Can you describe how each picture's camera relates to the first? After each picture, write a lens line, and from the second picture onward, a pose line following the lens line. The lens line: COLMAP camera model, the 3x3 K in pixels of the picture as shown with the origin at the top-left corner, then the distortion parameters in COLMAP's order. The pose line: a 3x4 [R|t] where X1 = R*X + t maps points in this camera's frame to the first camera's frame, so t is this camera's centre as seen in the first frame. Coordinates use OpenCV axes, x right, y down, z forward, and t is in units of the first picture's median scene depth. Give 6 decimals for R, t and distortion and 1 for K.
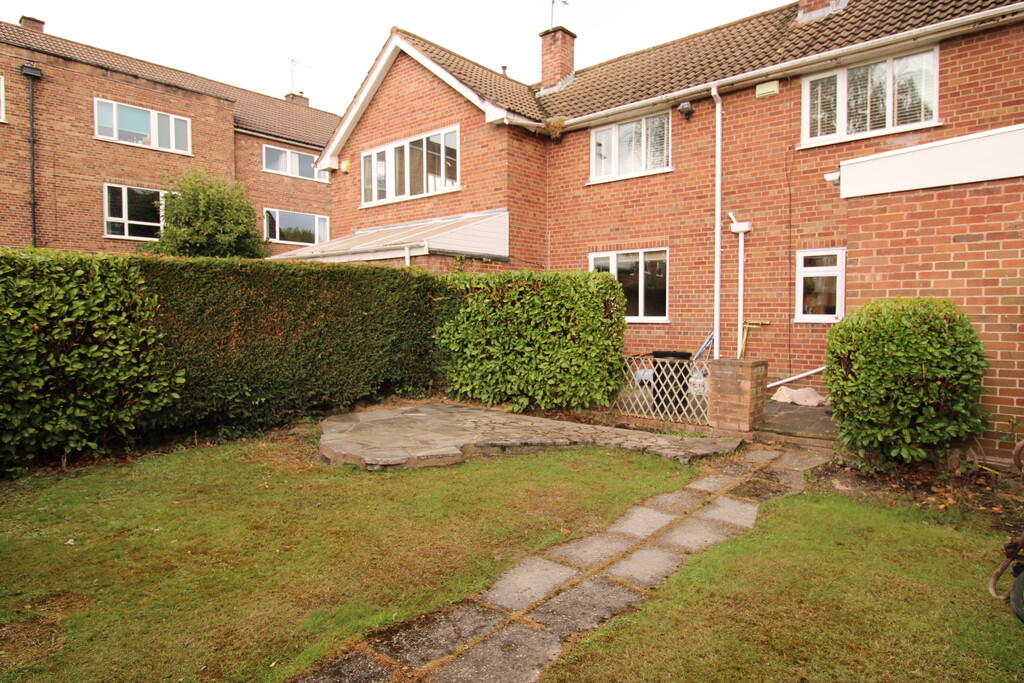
lens RADIAL K [[597.8, 0, 530.2], [0, 597.8, 338.6], [0, 0, 1]] dist [-0.001928, -0.001306]
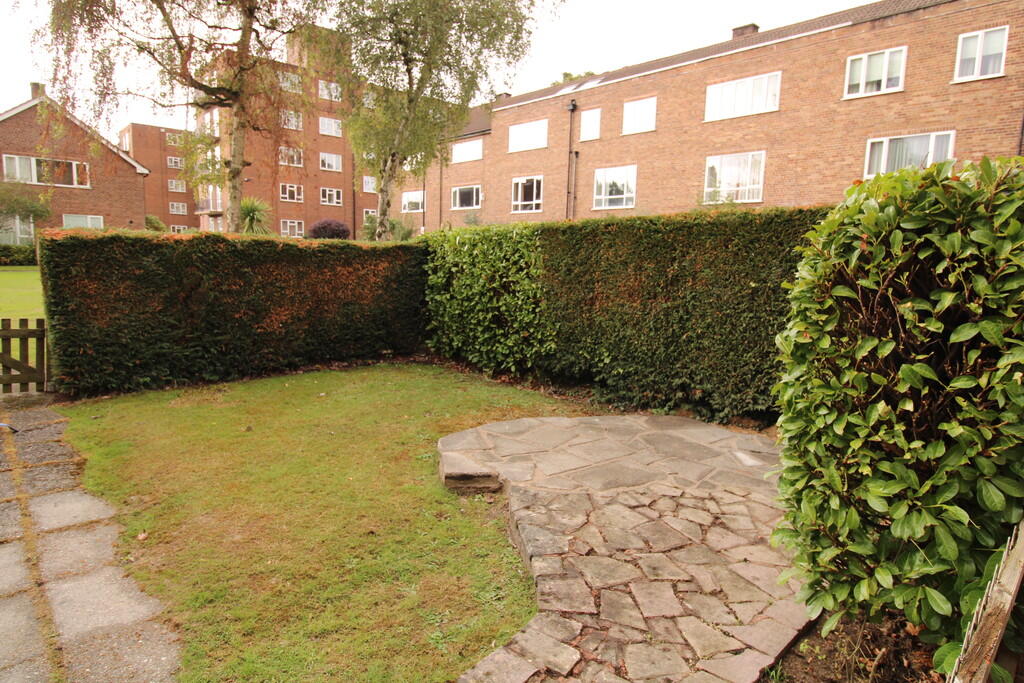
lens RADIAL K [[597.8, 0, 530.2], [0, 597.8, 338.6], [0, 0, 1]] dist [-0.001928, -0.001306]
pose [[-0.139923, 0.131410, -0.981404, 0.513292], [-0.078938, 0.986519, 0.143350, -0.074421], [0.987011, 0.097528, -0.127663, 1.082633]]
